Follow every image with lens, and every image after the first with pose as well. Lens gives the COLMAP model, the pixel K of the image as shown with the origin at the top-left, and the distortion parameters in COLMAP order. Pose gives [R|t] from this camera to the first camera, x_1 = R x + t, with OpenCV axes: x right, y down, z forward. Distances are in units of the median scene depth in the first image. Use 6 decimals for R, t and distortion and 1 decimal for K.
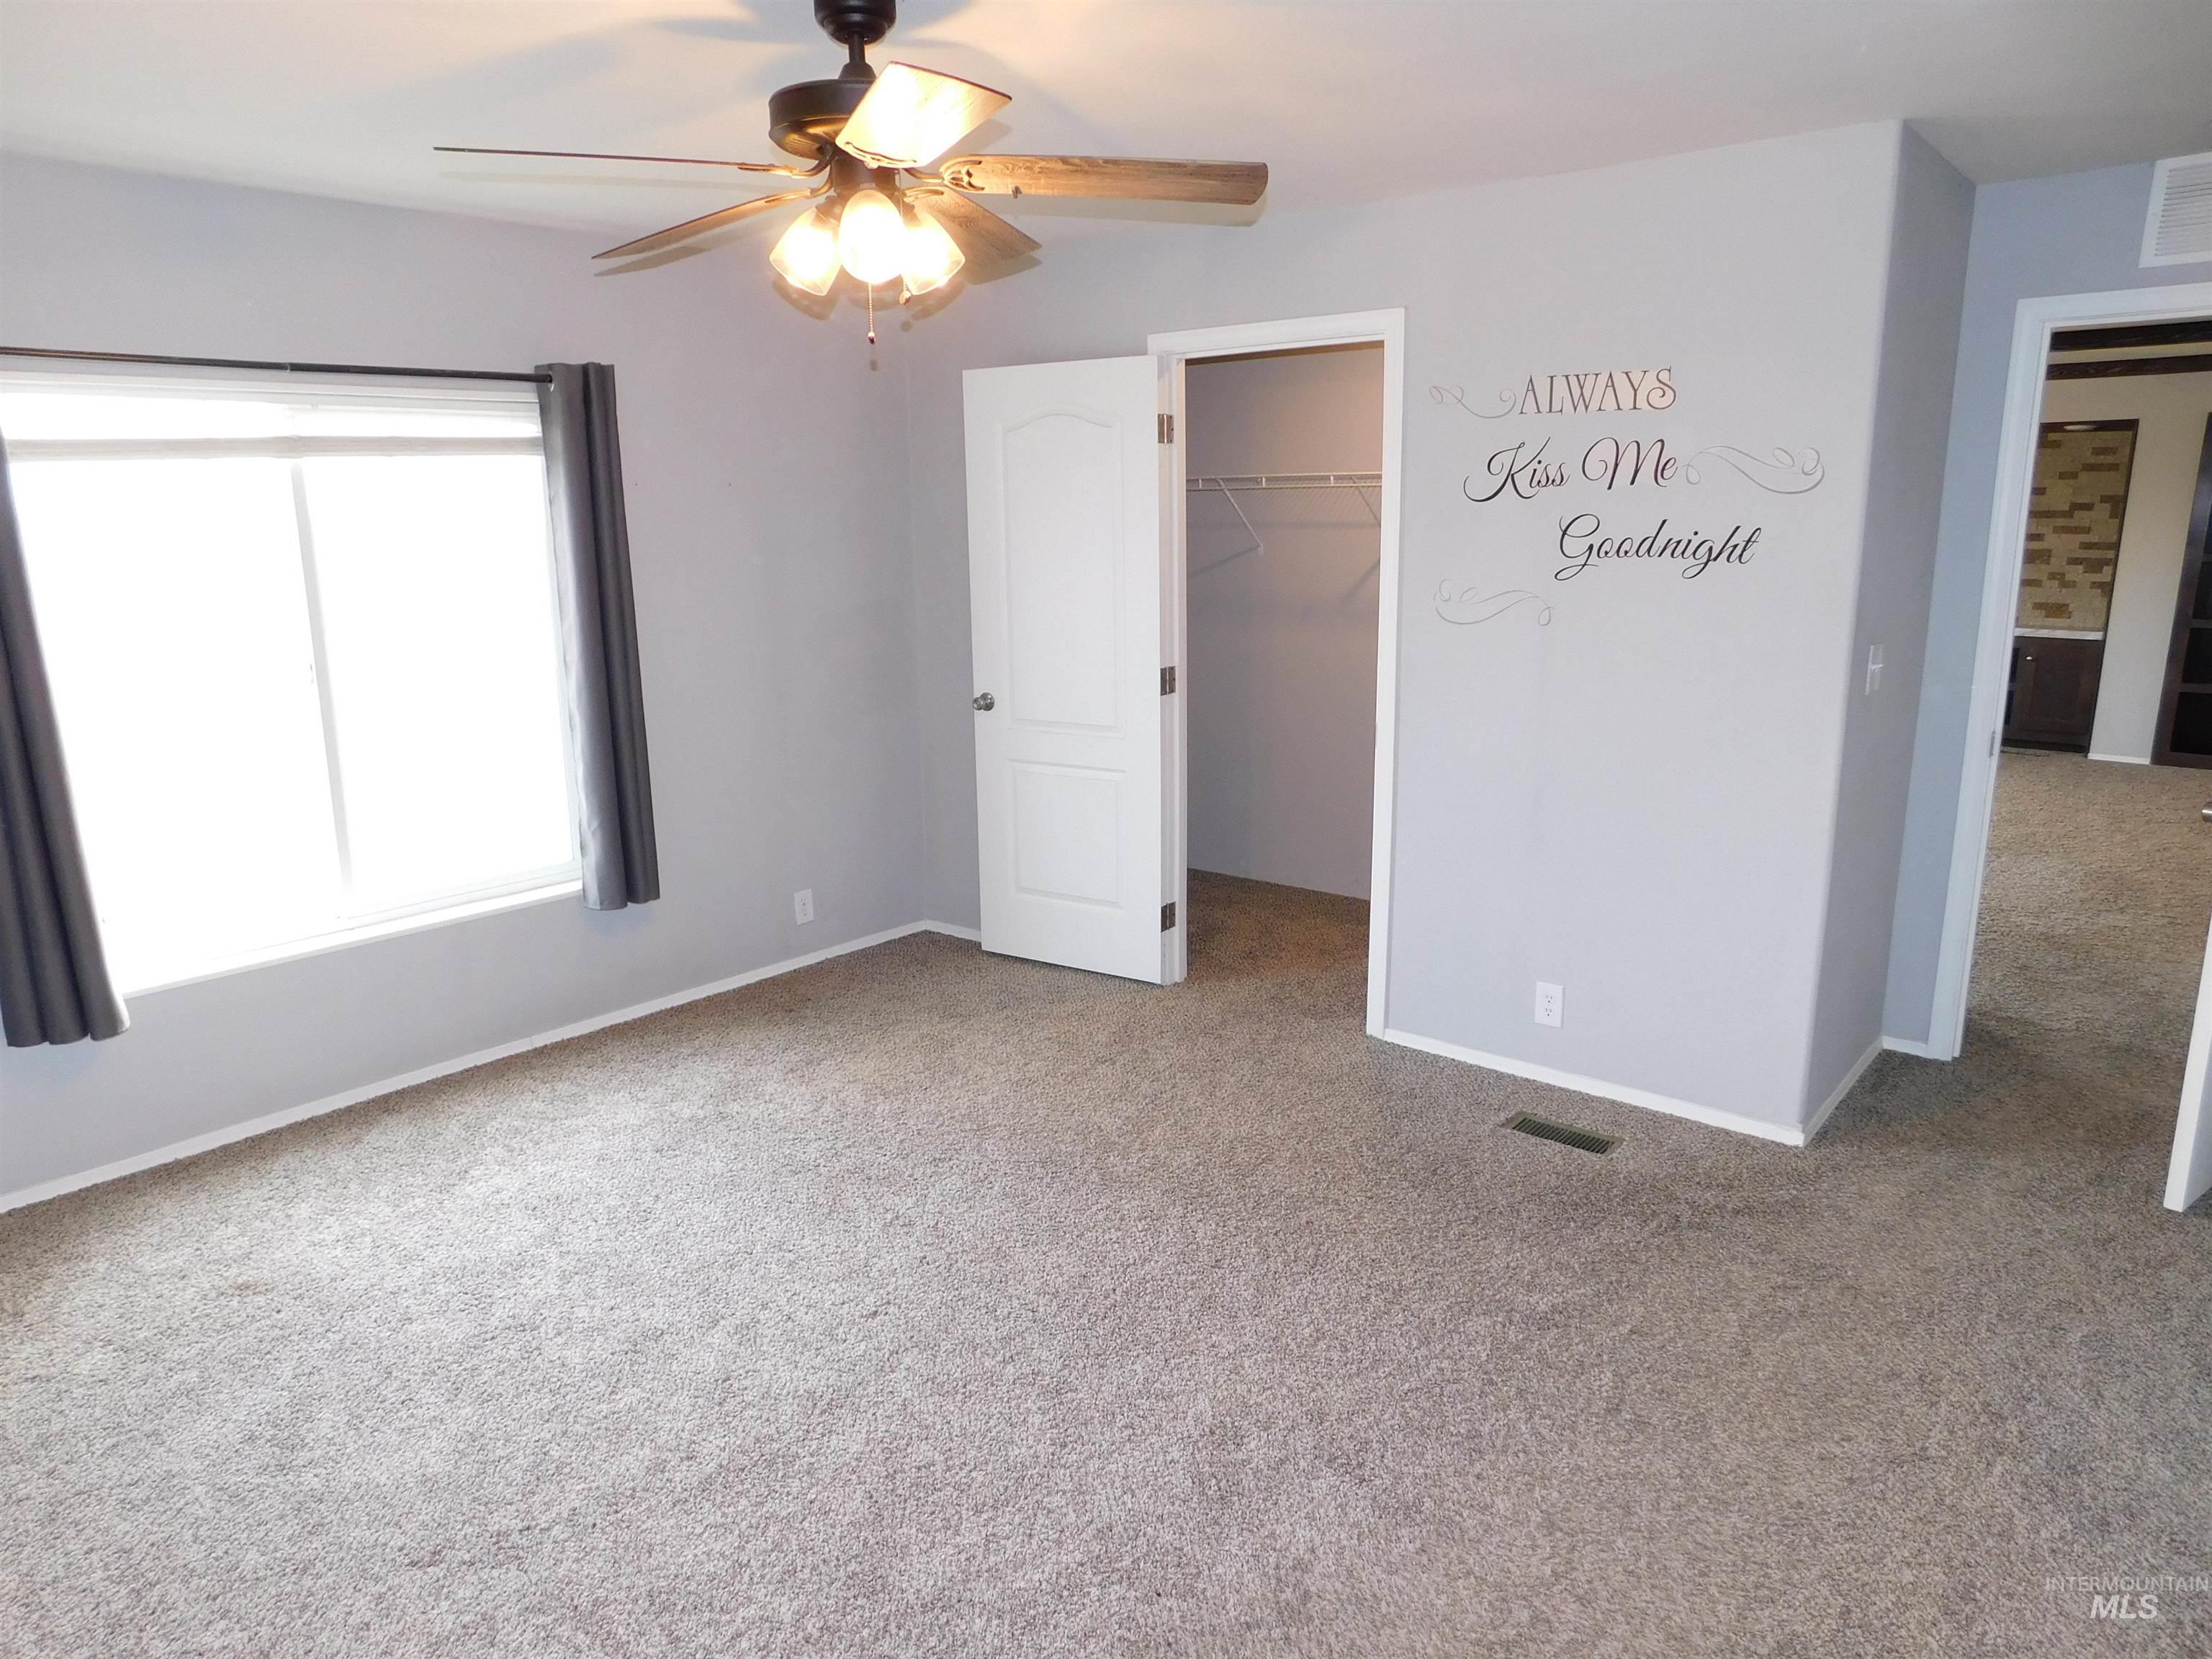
lens RADIAL K [[1475.2, 0, 1099.0], [0, 1475.2, 825.9], [0, 0, 1]] dist [-0.065381, 0.056009]
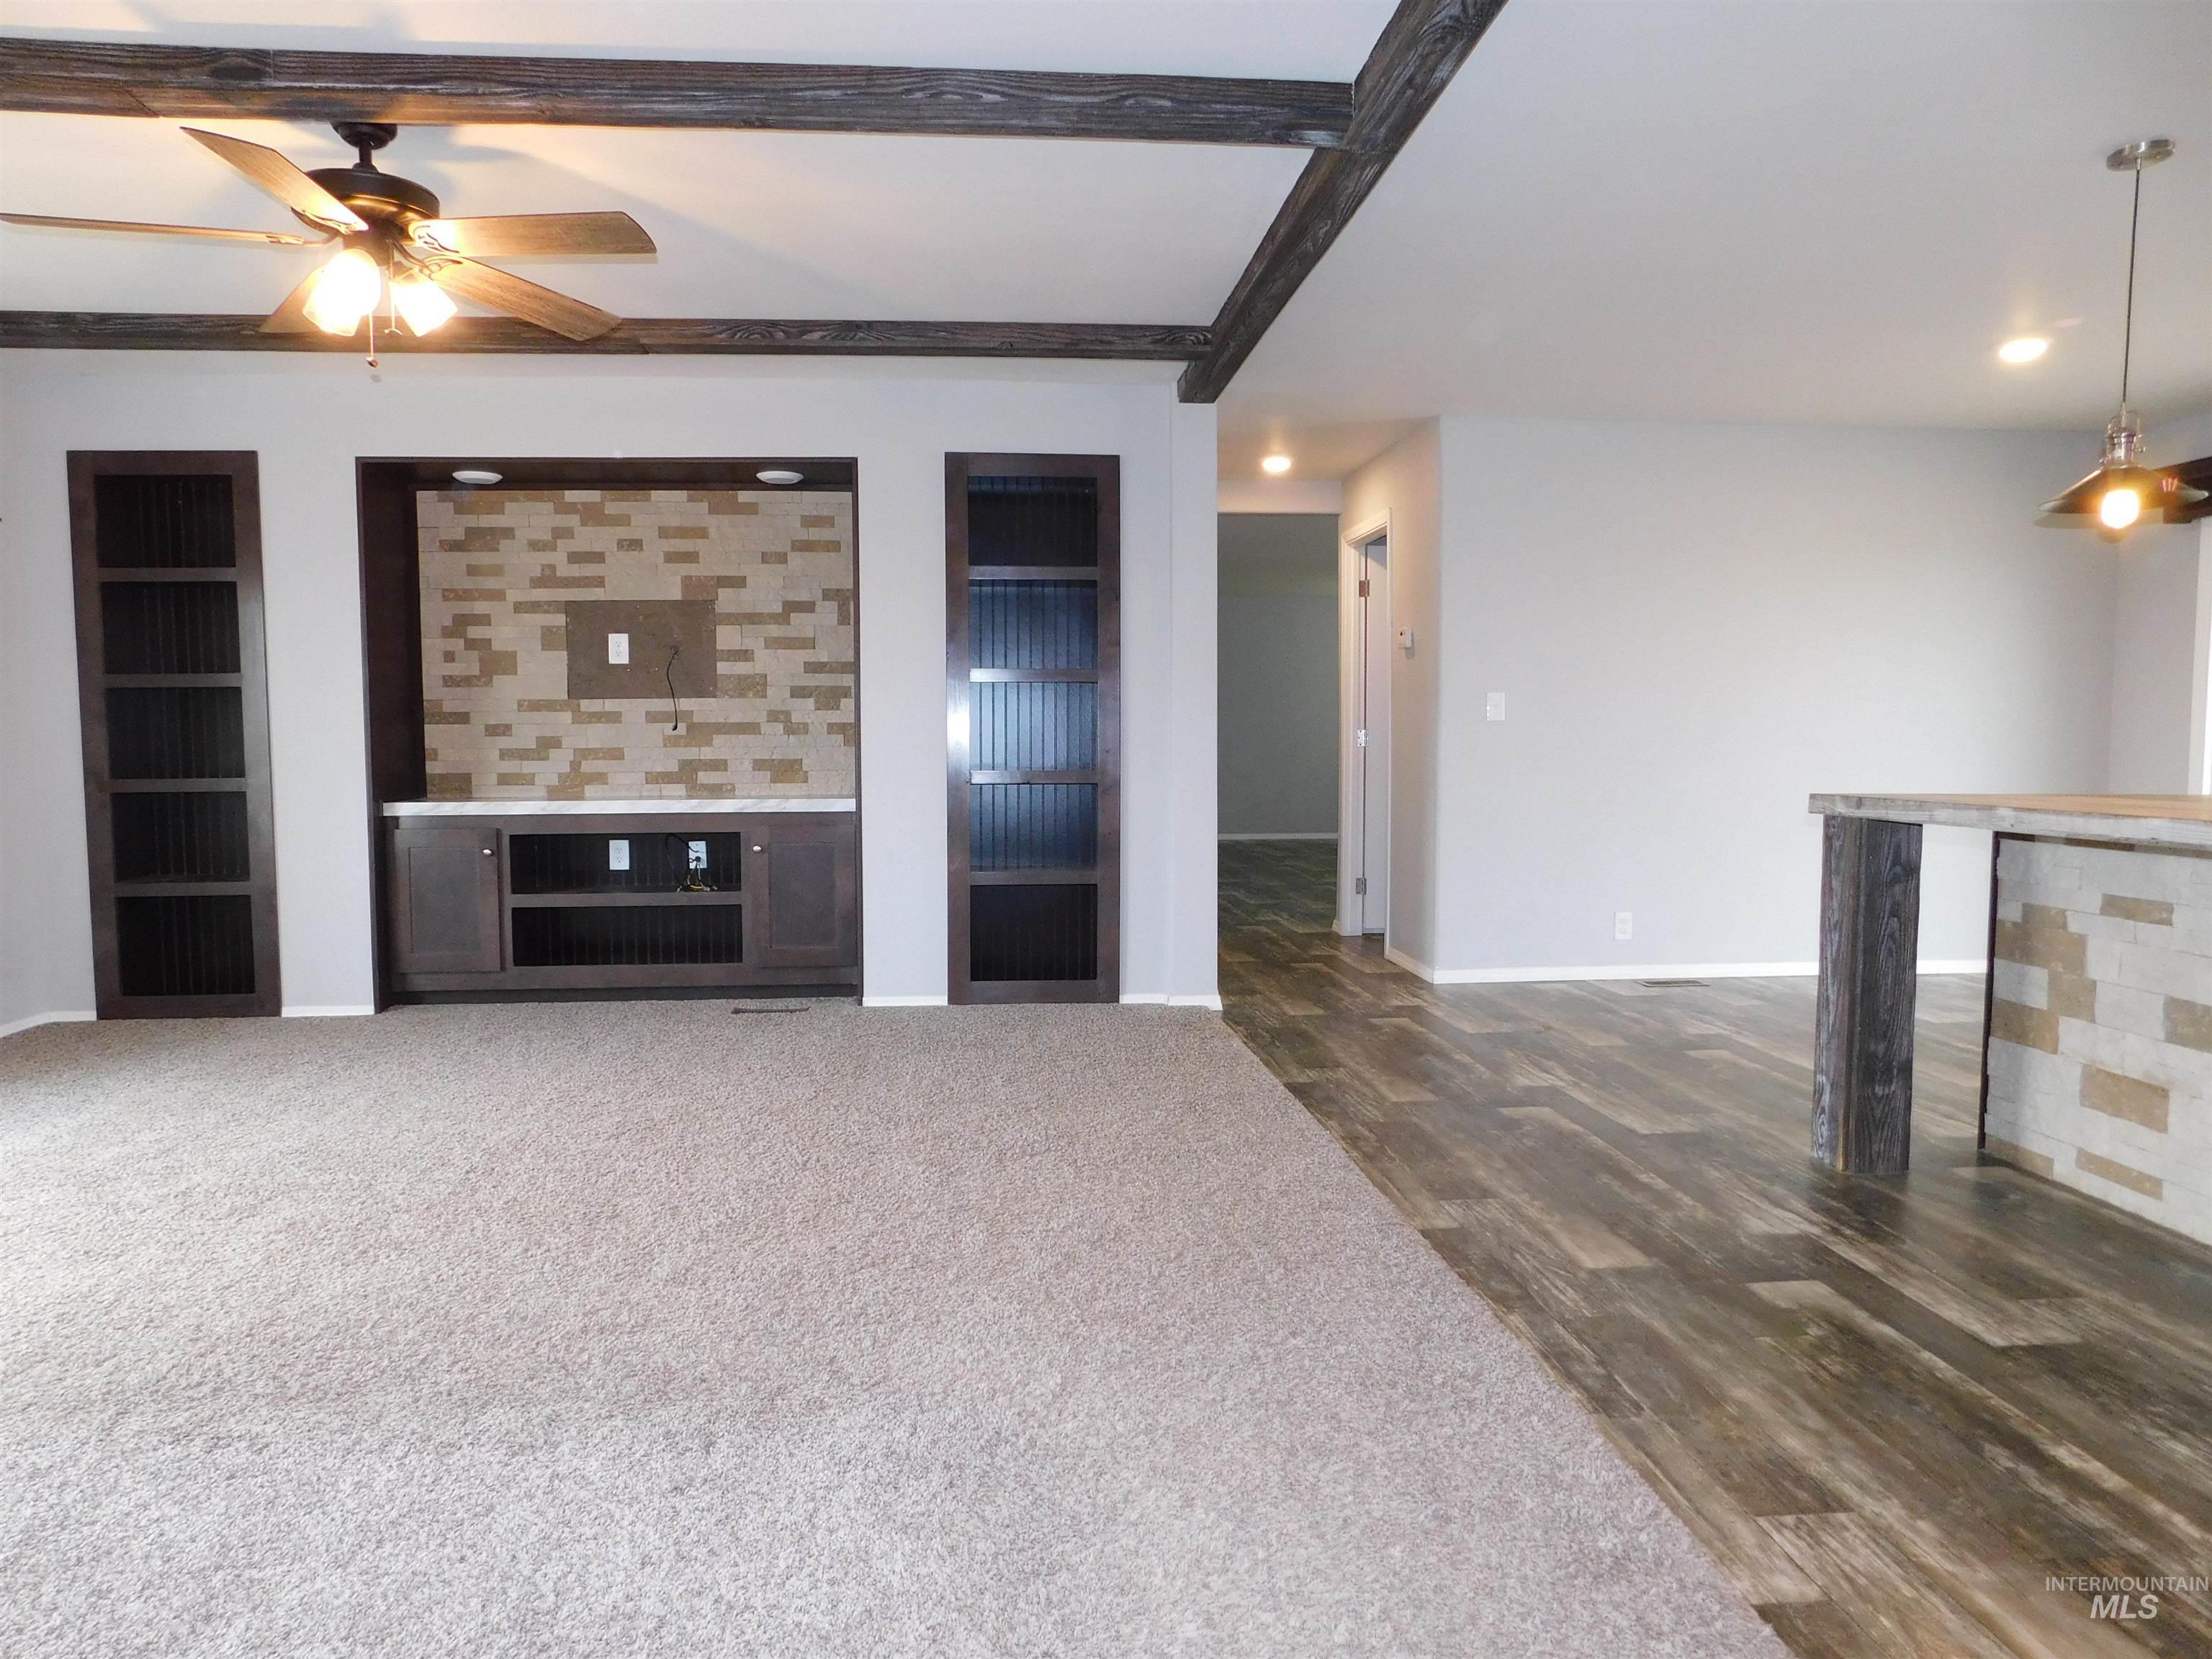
lens RADIAL K [[1475.2, 0, 1099.0], [0, 1475.2, 825.9], [0, 0, 1]] dist [-0.065381, 0.056009]
pose [[0.710690, -0.045571, 0.702027, 0.318730], [0.156228, 0.983206, -0.094332, -0.045927], [-0.685939, 0.176717, 0.705875, 0.476211]]
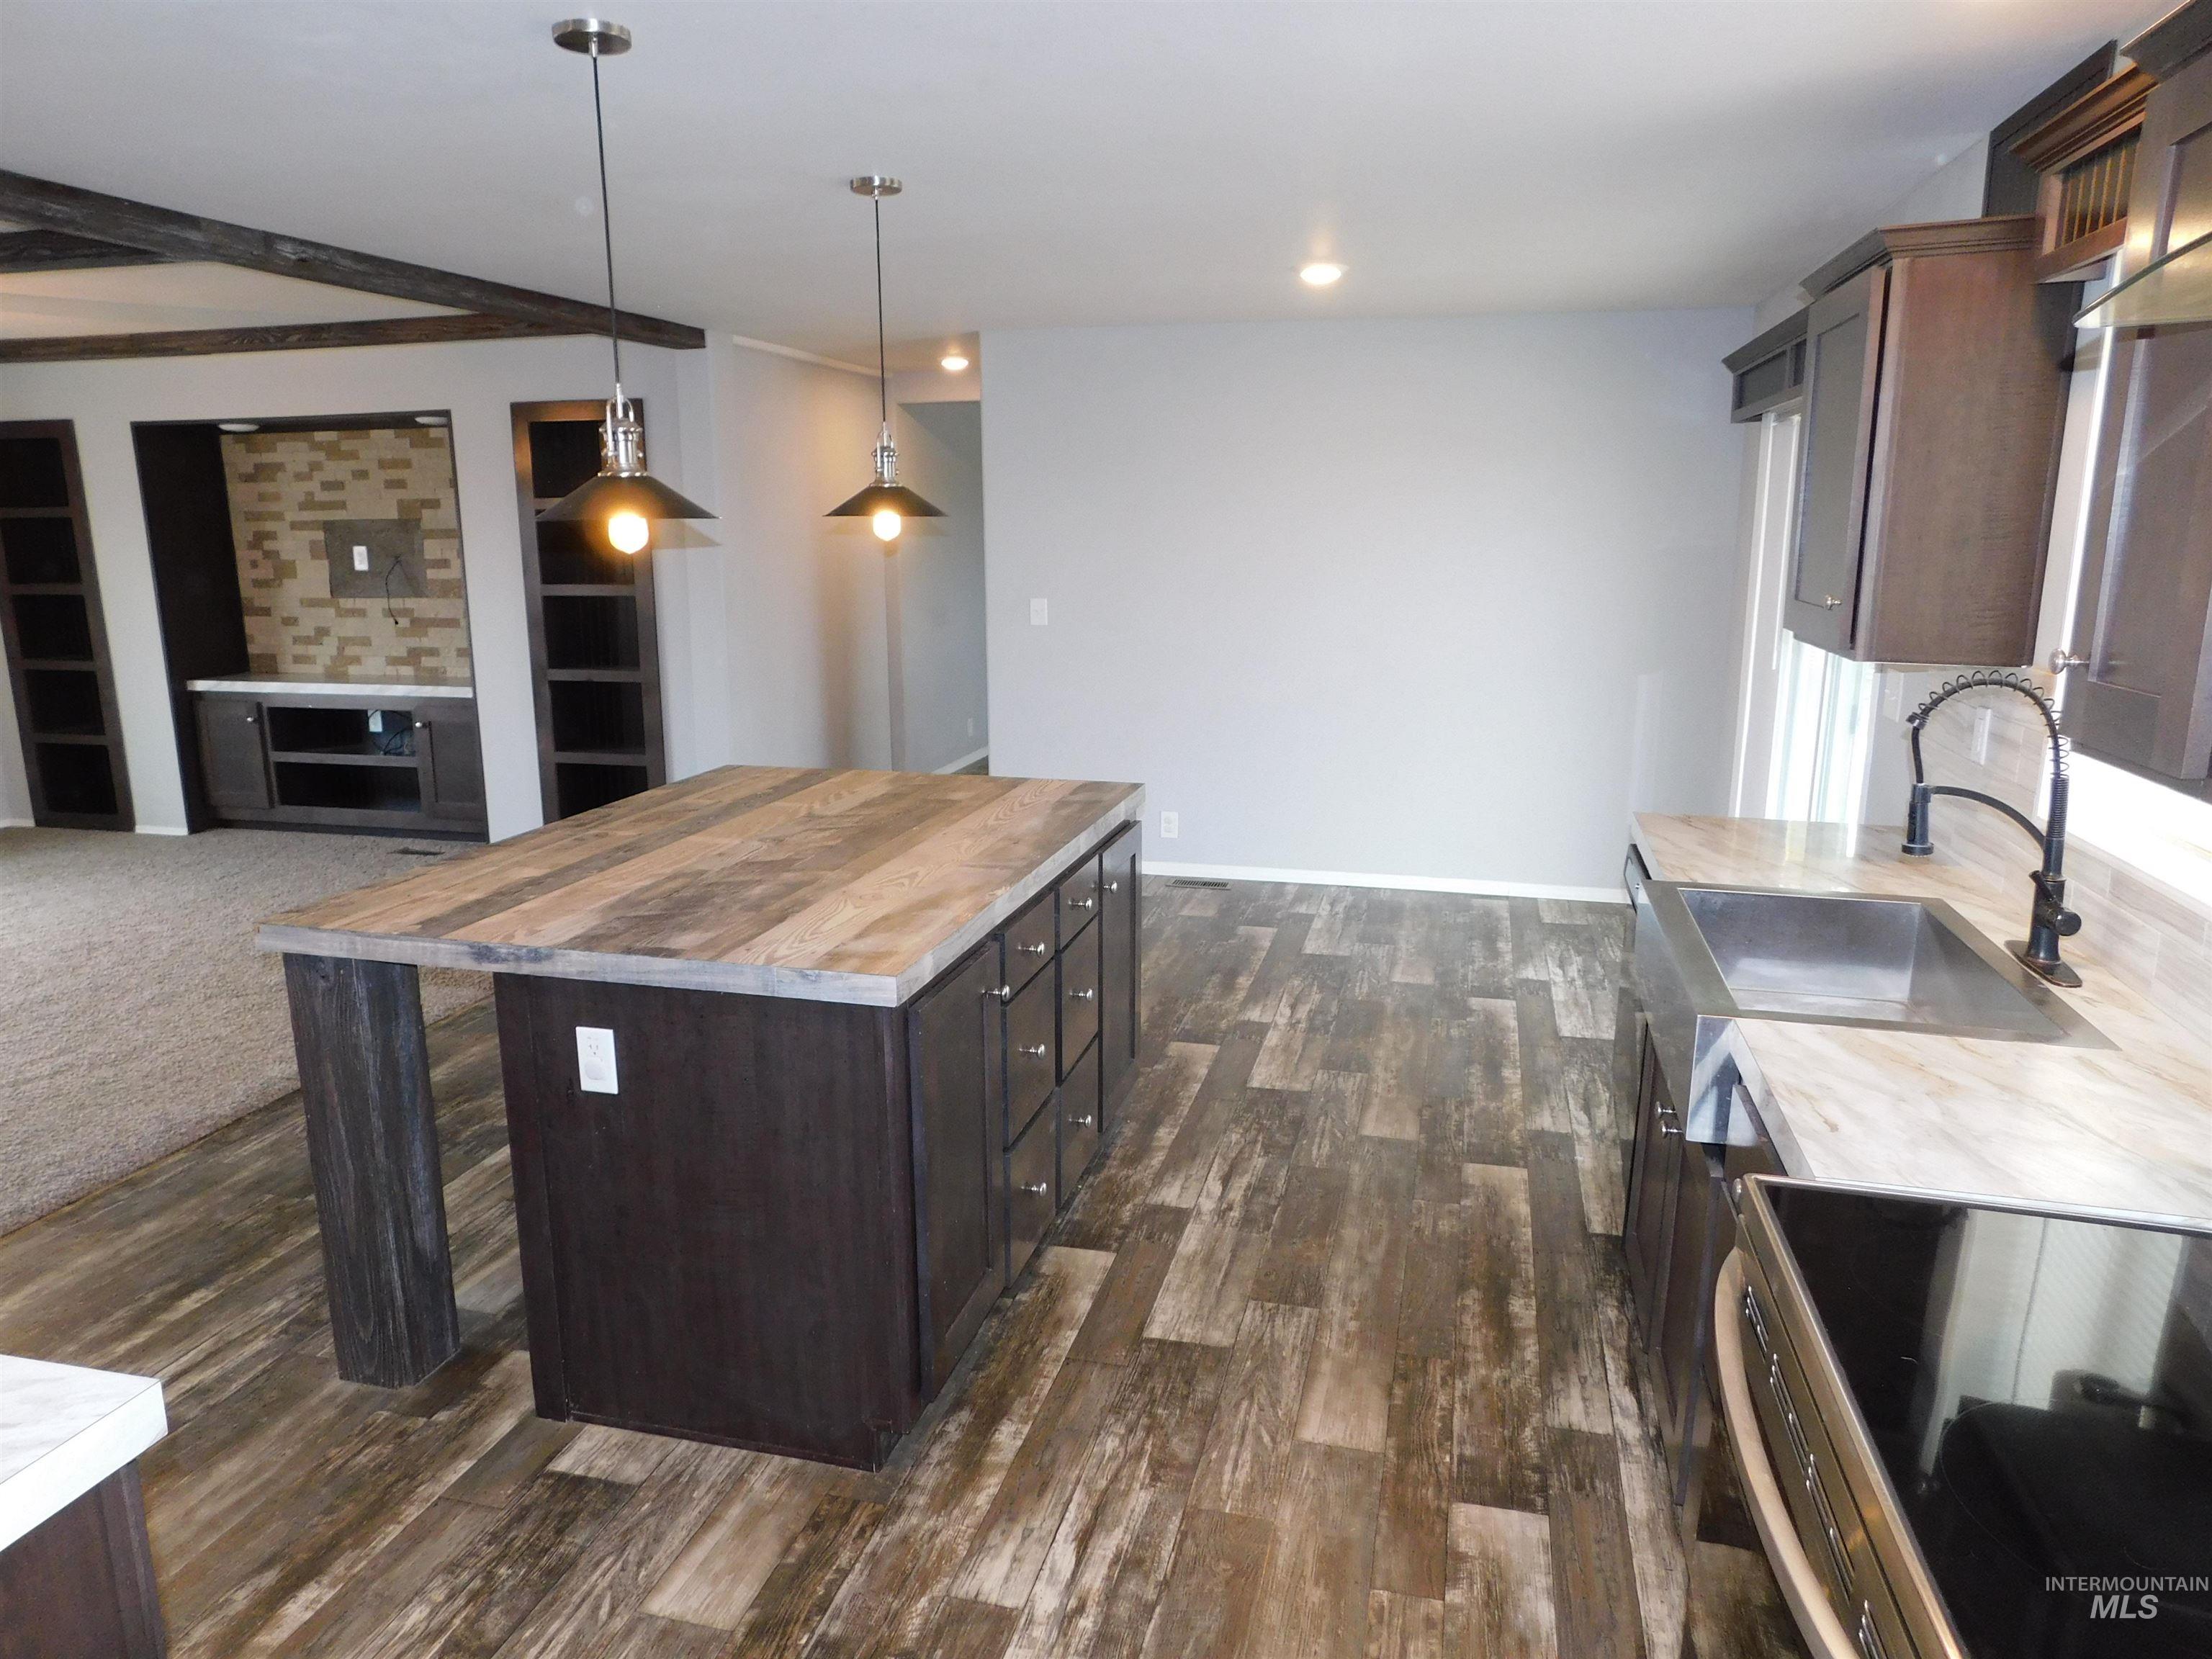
lens RADIAL K [[1475.2, 0, 1099.0], [0, 1475.2, 825.9], [0, 0, 1]] dist [-0.065381, 0.056009]
pose [[0.908857, -0.091209, 0.407014, 0.649216], [0.094122, 0.995477, 0.012906, -0.039822], [-0.406350, 0.026579, 0.913331, 0.164716]]
